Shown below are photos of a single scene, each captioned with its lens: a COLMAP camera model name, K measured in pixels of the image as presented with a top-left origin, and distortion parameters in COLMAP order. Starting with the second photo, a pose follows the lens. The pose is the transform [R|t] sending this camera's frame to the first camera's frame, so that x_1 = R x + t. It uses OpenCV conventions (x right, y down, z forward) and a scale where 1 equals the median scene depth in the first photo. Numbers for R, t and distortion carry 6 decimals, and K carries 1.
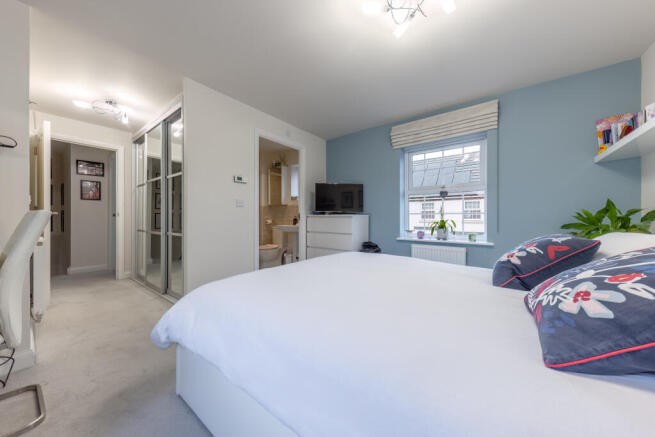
lens RADIAL K [[227.3, 0, 332.4], [0, 227.3, 220.6], [0, 0, 1]] dist [0.000665, 0.000000]
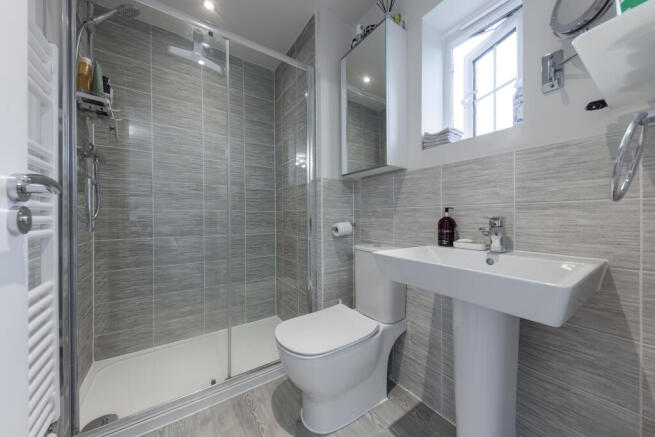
lens RADIAL K [[227.3, 0, 332.5], [0, 227.3, 217.2], [0, 0, 1]] dist [0.000665, 0.000000]
pose [[0.939853, -0.003313, -0.341563, -0.188579], [0.005159, 0.999977, 0.004496, -0.012022], [0.341540, -0.005988, 0.939848, 0.711350]]
